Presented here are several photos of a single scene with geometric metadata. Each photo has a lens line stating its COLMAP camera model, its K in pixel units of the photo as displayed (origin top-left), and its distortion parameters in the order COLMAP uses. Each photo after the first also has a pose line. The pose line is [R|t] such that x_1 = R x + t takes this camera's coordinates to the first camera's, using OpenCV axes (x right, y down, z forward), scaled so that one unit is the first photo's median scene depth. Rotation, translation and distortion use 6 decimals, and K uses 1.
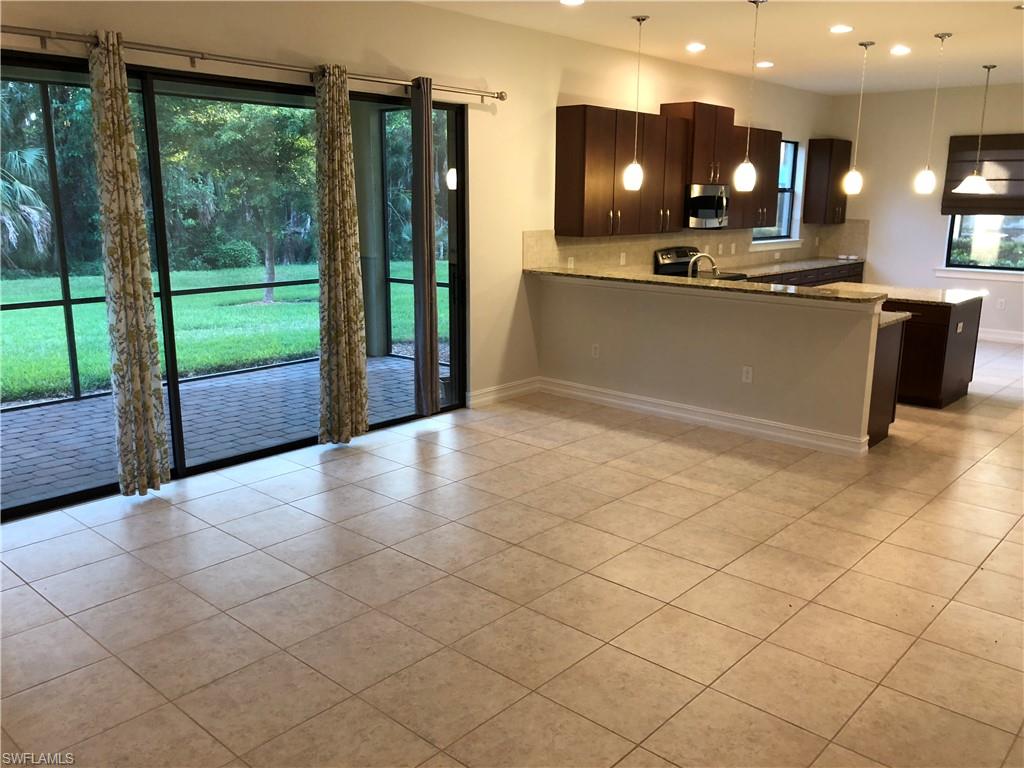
lens RADIAL K [[844.7, 0, 520.3], [0, 844.7, 384.5], [0, 0, 1]] dist [0.042105, -0.032018]
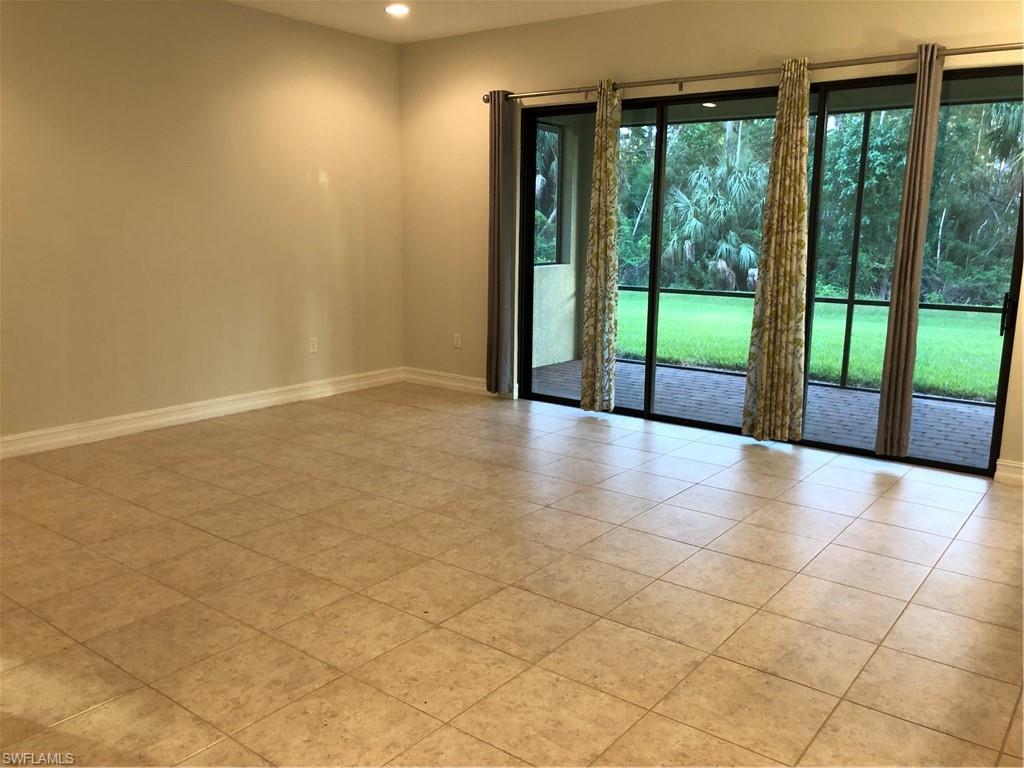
lens RADIAL K [[844.7, 0, 512.0], [0, 844.7, 387.9], [0, 0, 1]] dist [0.042105, -0.032018]
pose [[0.059177, 0.173705, -0.983018, 0.683820], [-0.236743, 0.959092, 0.155225, -0.071121], [0.969768, 0.223537, 0.097880, 0.567402]]
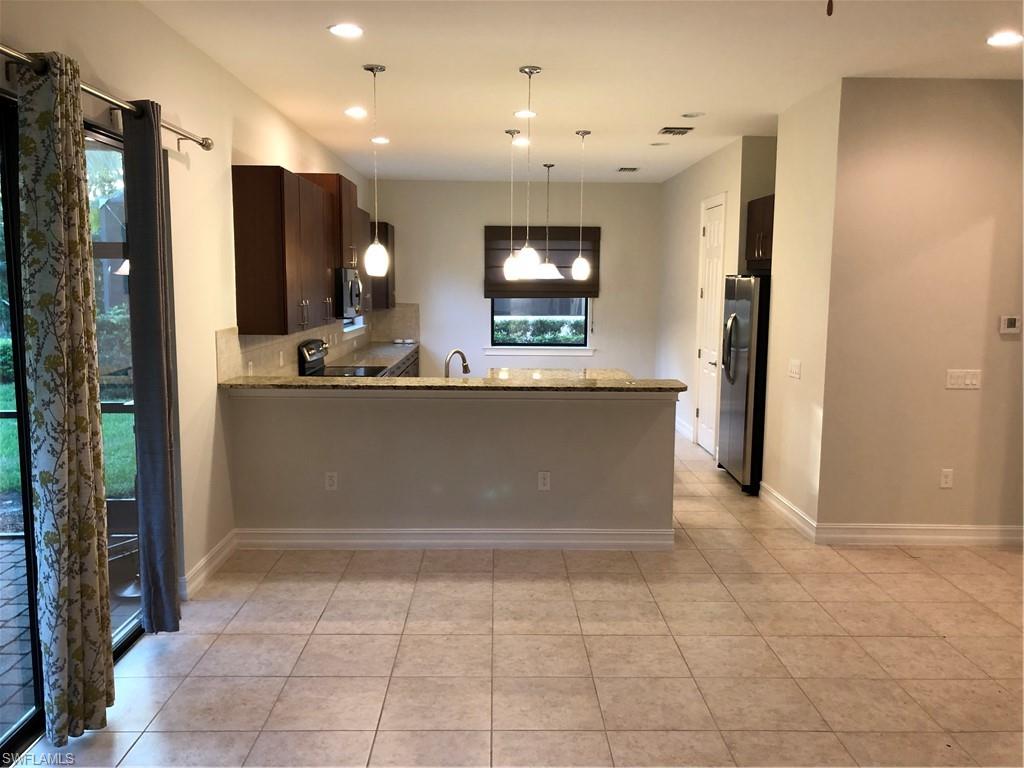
lens RADIAL K [[844.7, 0, 509.5], [0, 844.7, 372.3], [0, 0, 1]] dist [0.042105, -0.032018]
pose [[0.737358, -0.079228, 0.670840, -0.336905], [0.151434, 0.987209, -0.049857, -0.084292], [-0.658310, 0.138350, 0.739924, 0.357612]]
